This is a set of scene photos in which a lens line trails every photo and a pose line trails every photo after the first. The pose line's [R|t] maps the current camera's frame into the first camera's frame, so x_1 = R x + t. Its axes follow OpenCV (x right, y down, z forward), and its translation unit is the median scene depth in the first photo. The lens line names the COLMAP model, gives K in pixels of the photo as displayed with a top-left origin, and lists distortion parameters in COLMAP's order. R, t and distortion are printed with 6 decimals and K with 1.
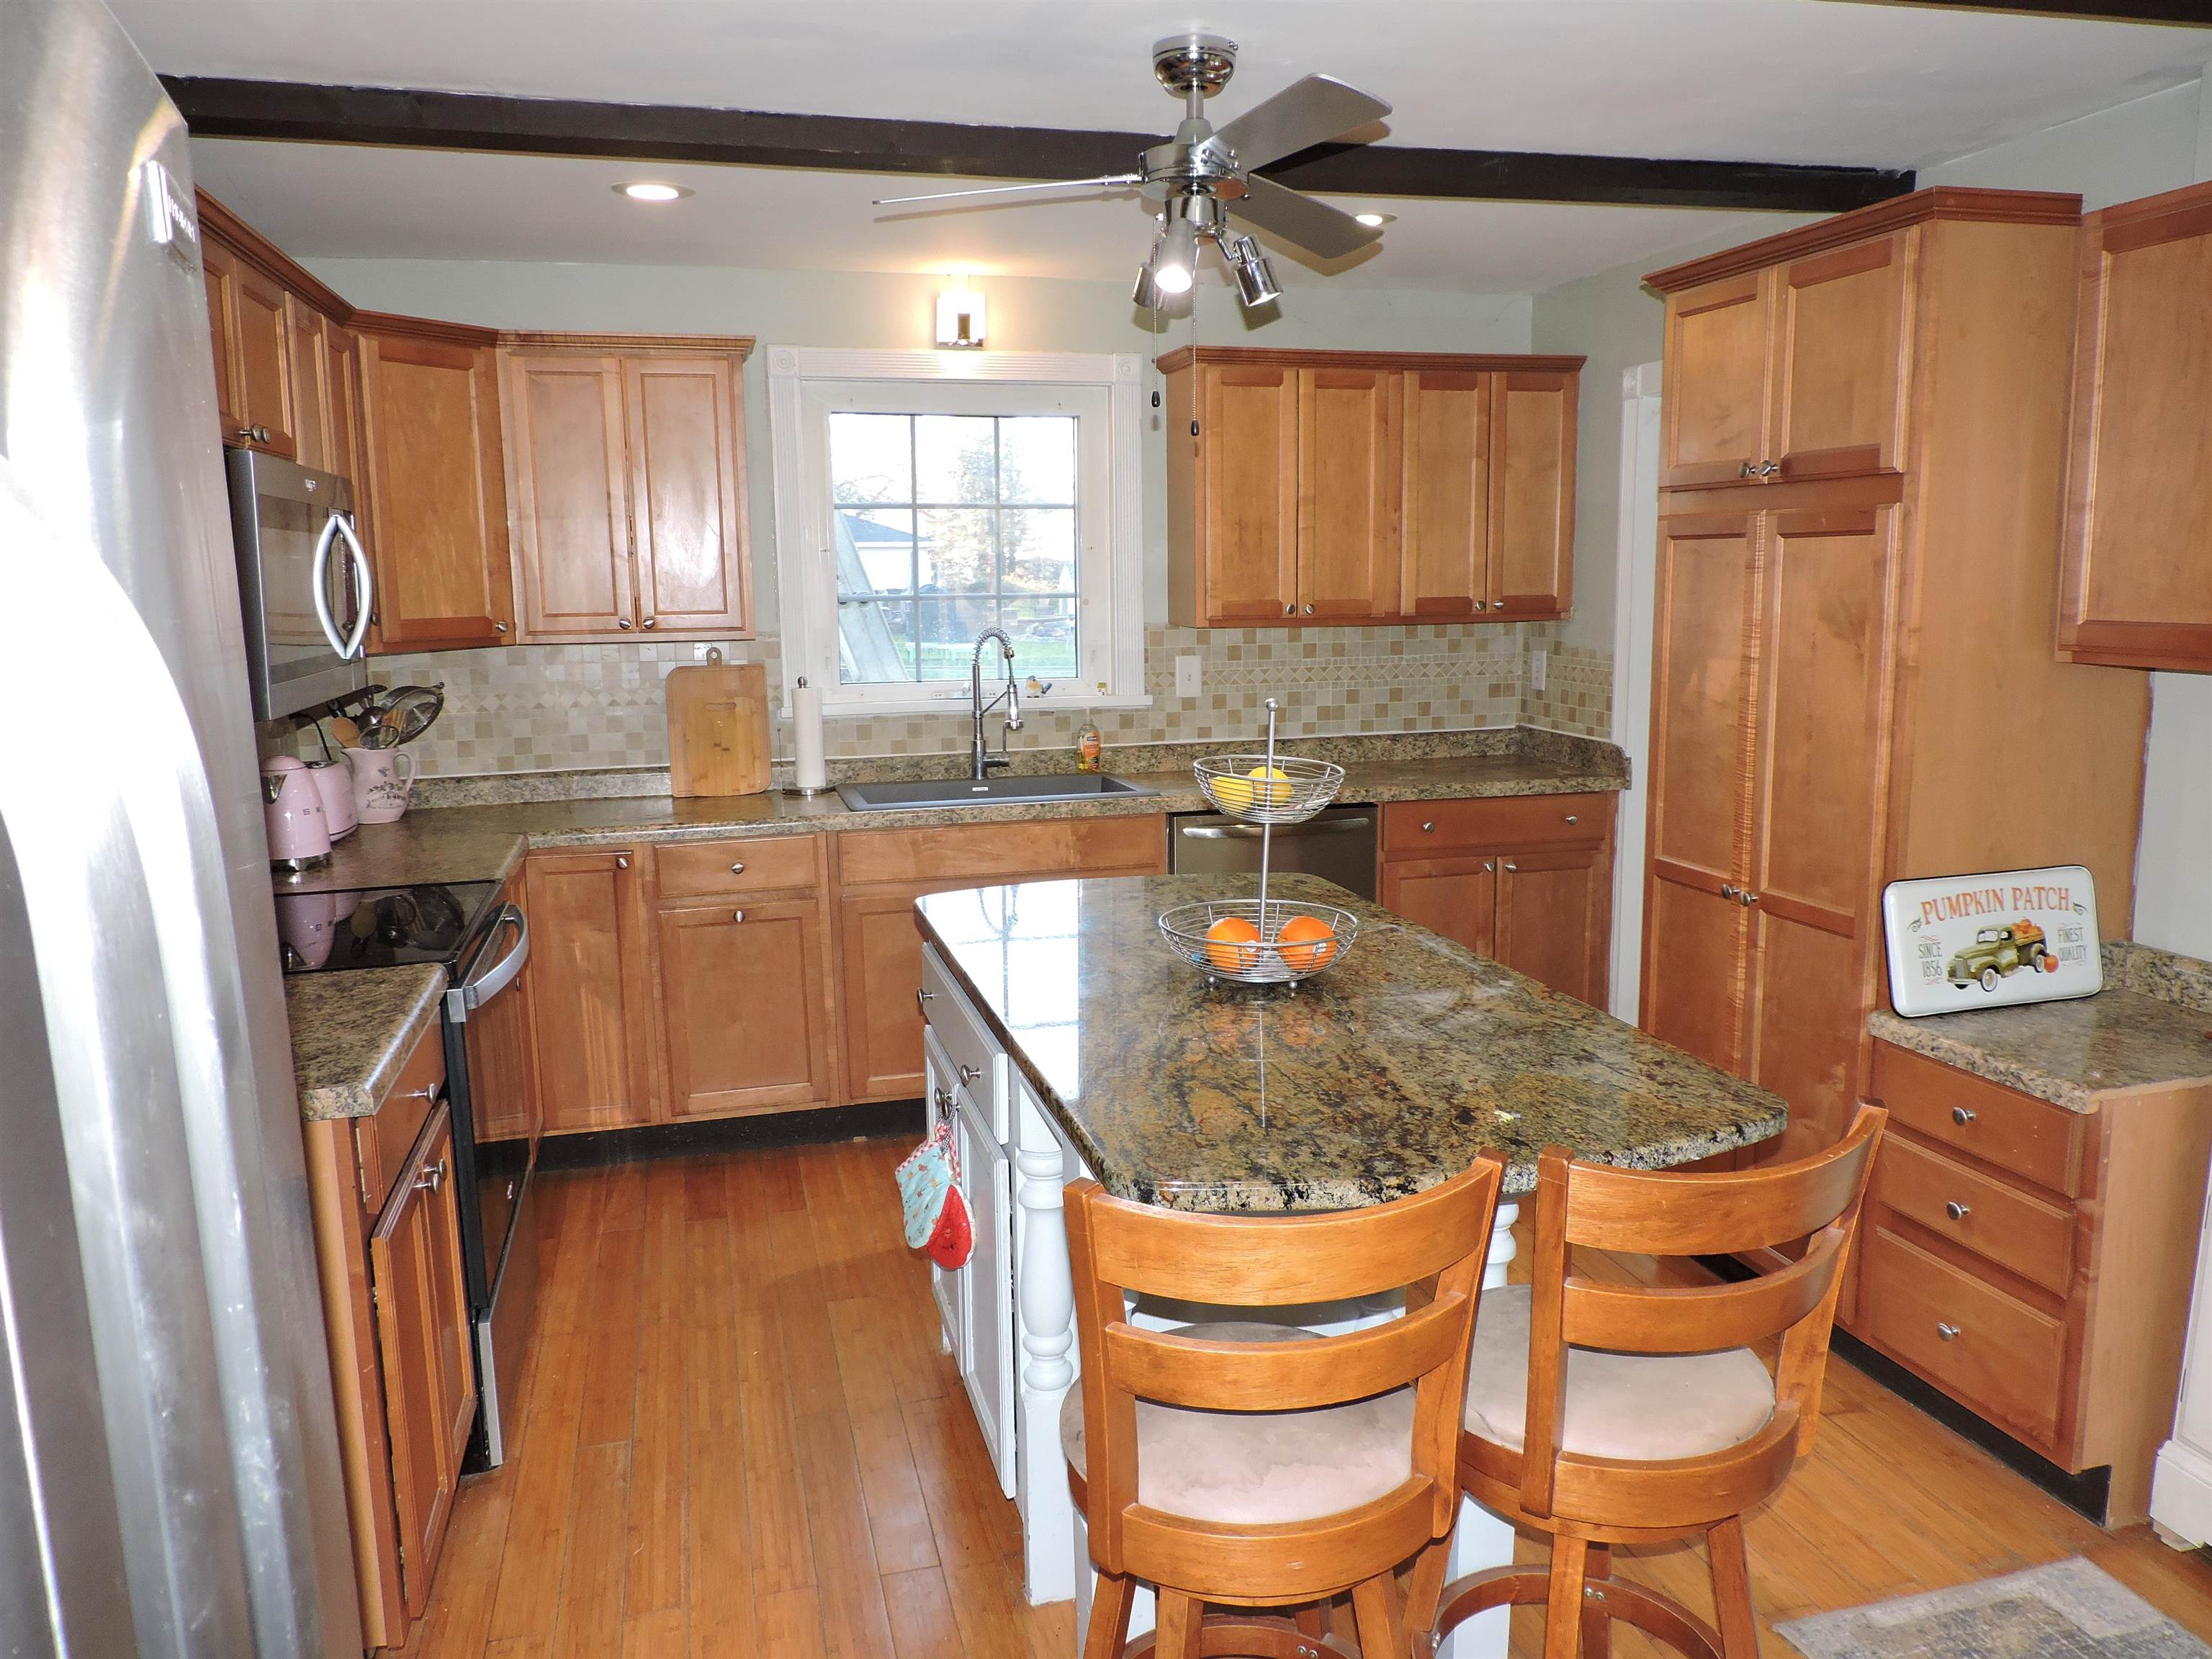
lens RADIAL K [[1553.7, 0, 1109.4], [0, 1553.7, 841.8], [0, 0, 1]] dist [-0.020502, -0.001739]
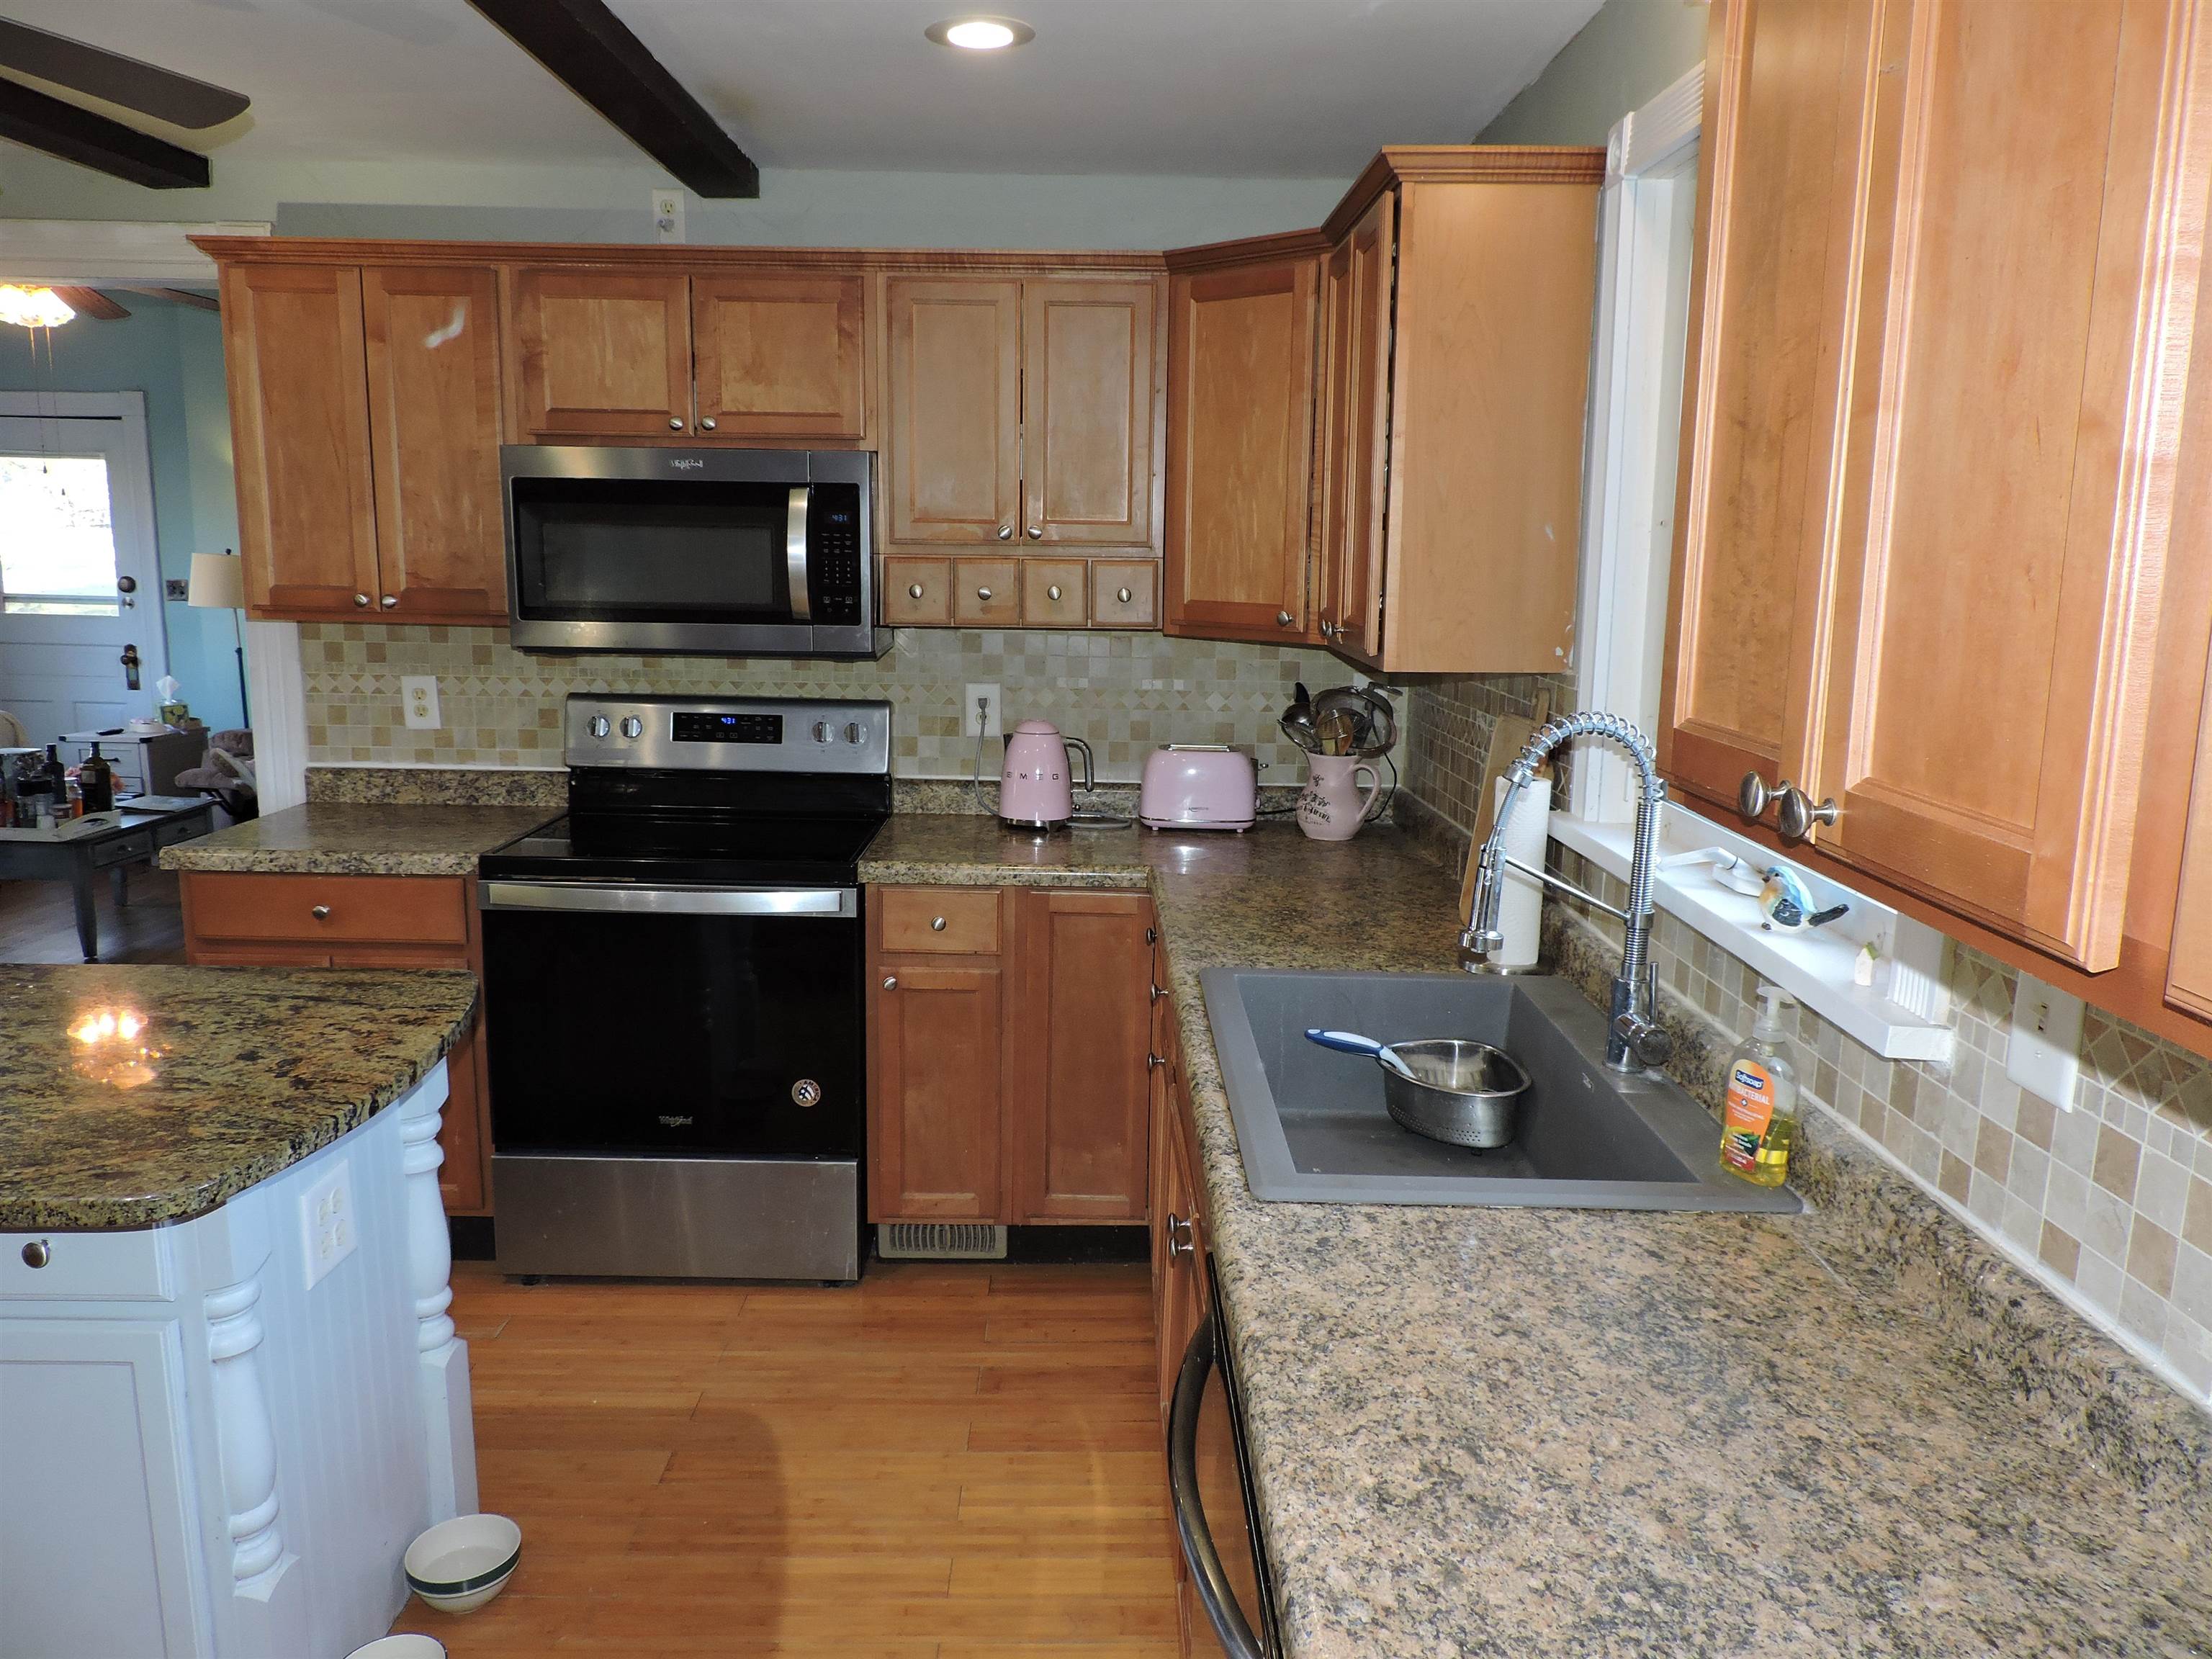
lens RADIAL K [[1564.6, 0, 1117.1], [0, 1564.6, 821.1], [0, 0, 1]] dist [-0.024846, 0.001499]
pose [[-0.249445, 0.174624, -0.952514, 0.416386], [-0.181411, 0.957768, 0.223095, -0.210781], [0.951245, 0.228447, -0.207232, 1.151683]]
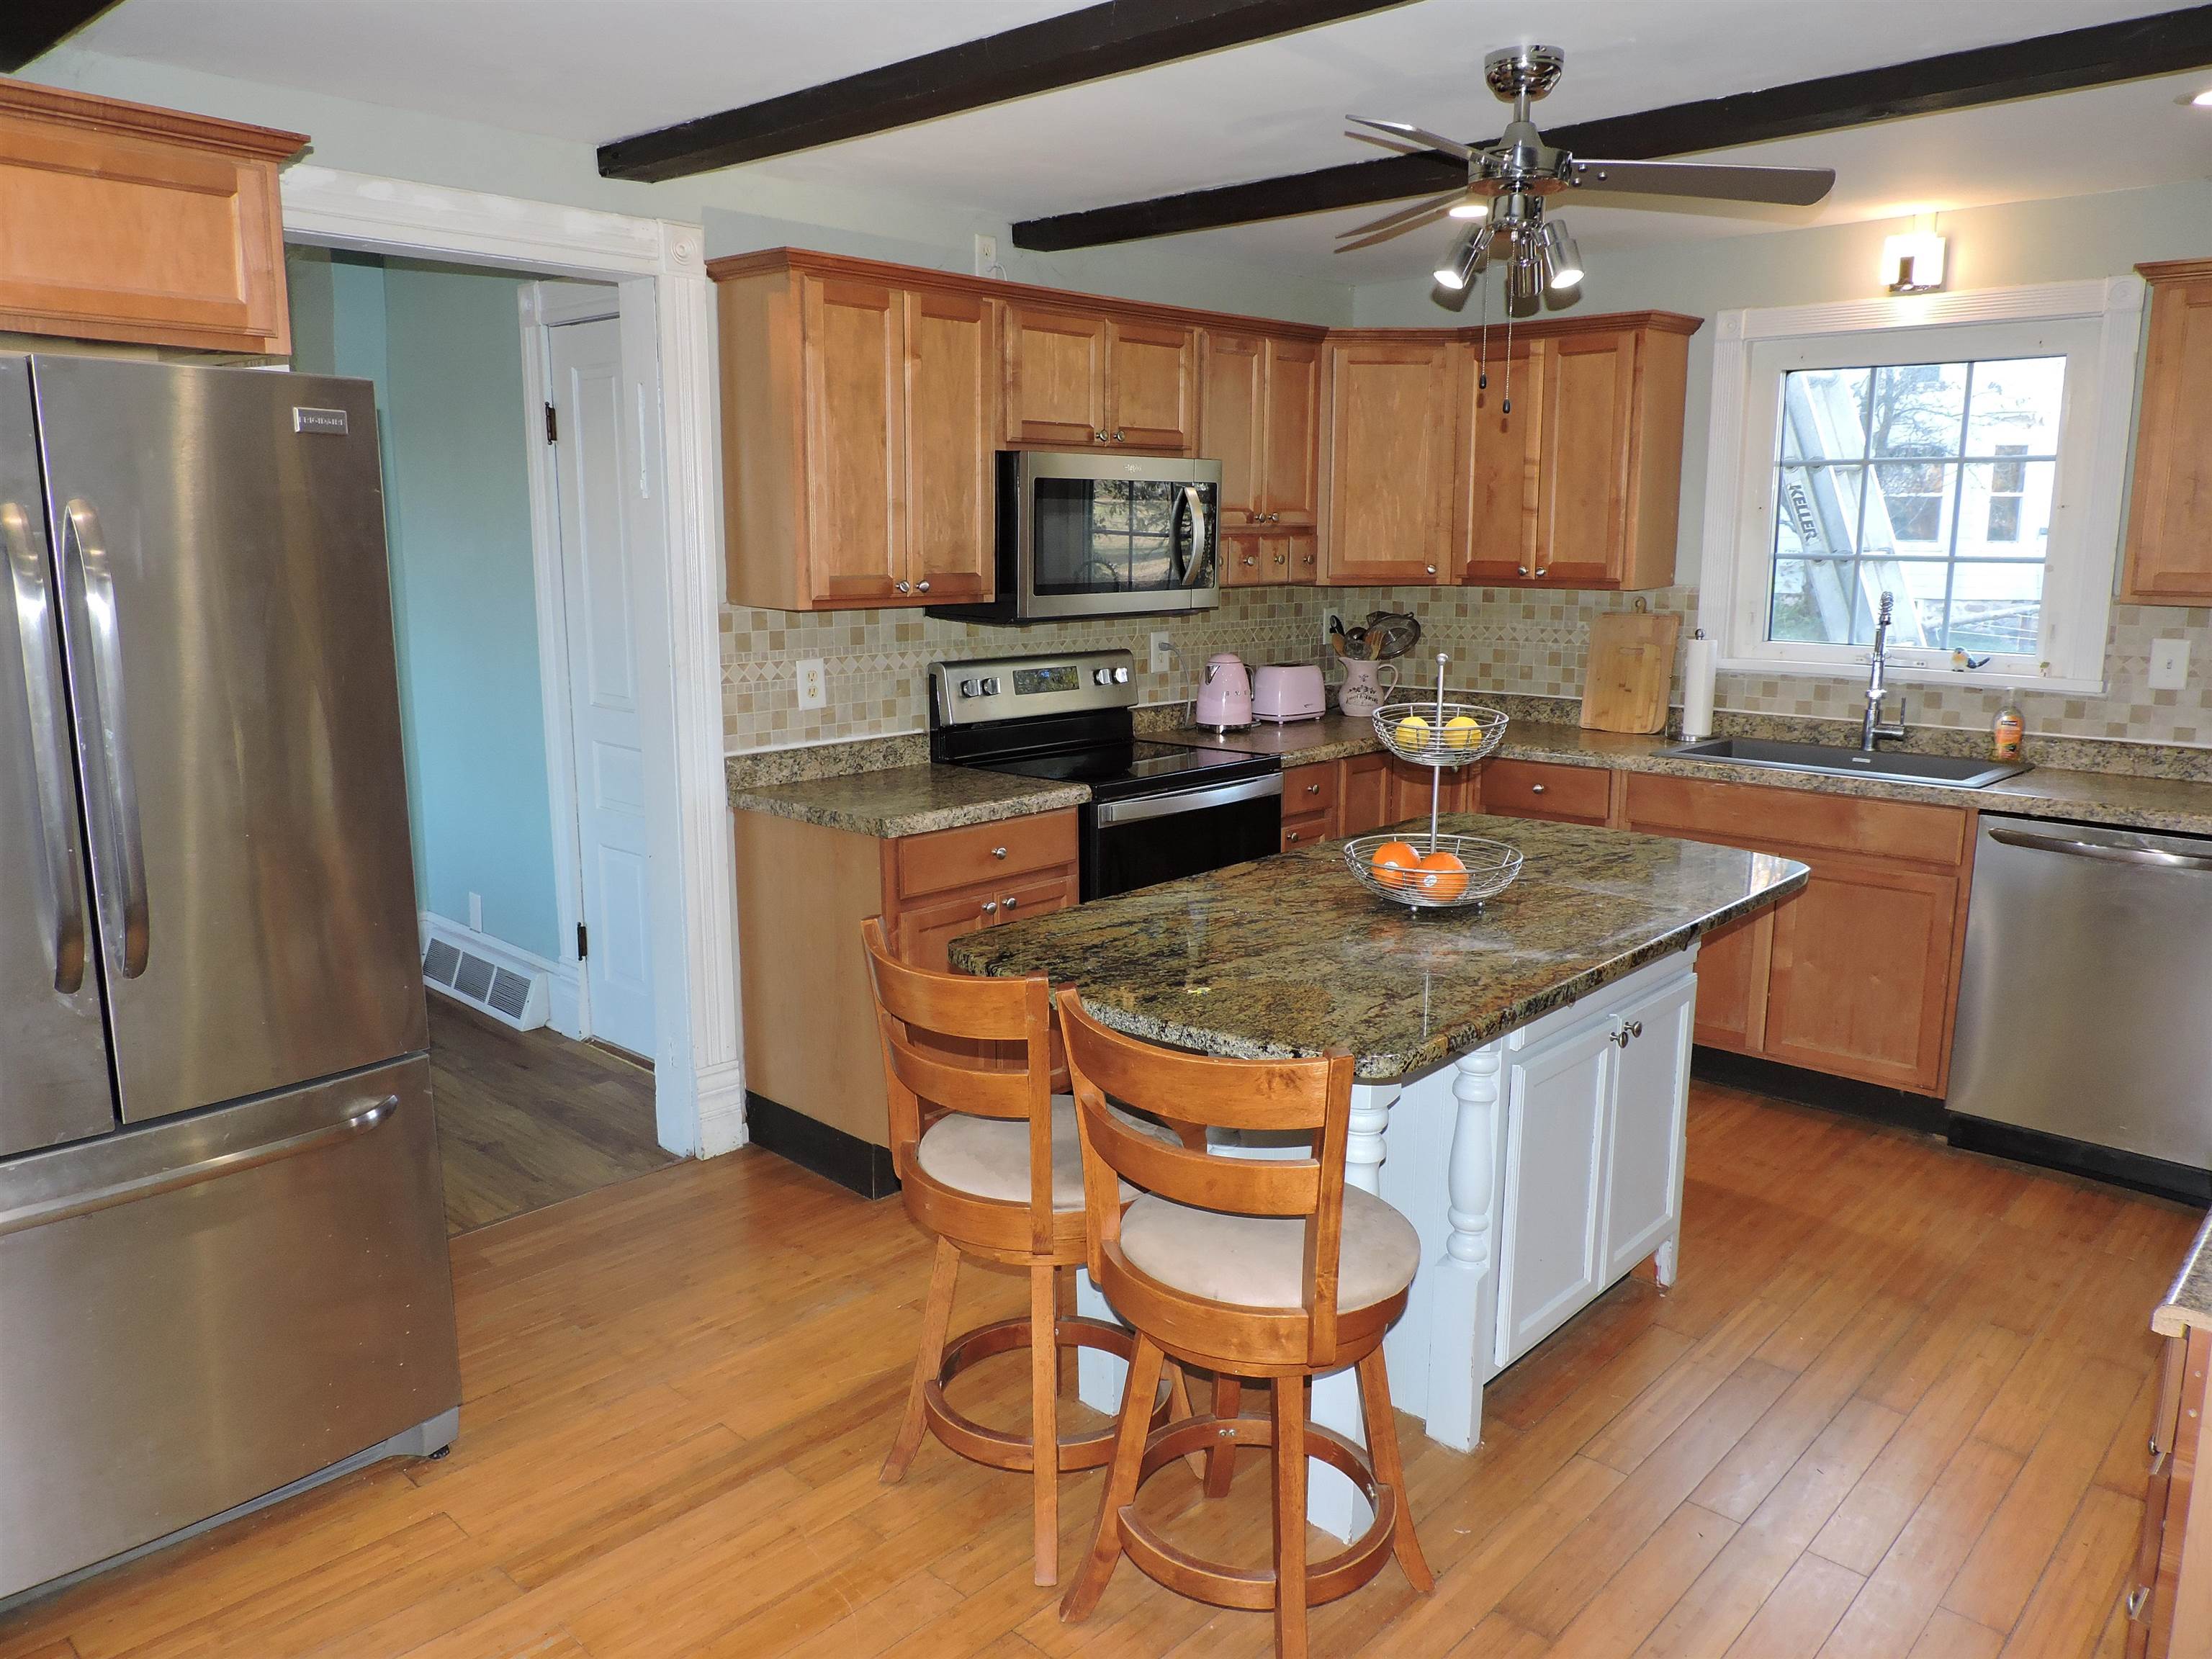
lens RADIAL K [[1564.6, 0, 1117.1], [0, 1564.6, 821.1], [0, 0, 1]] dist [-0.024846, 0.001499]
pose [[0.518464, 0.167398, -0.838554, 0.588307], [-0.149337, 0.983306, 0.103962, -0.034447], [0.841958, 0.071327, 0.534808, 0.133326]]
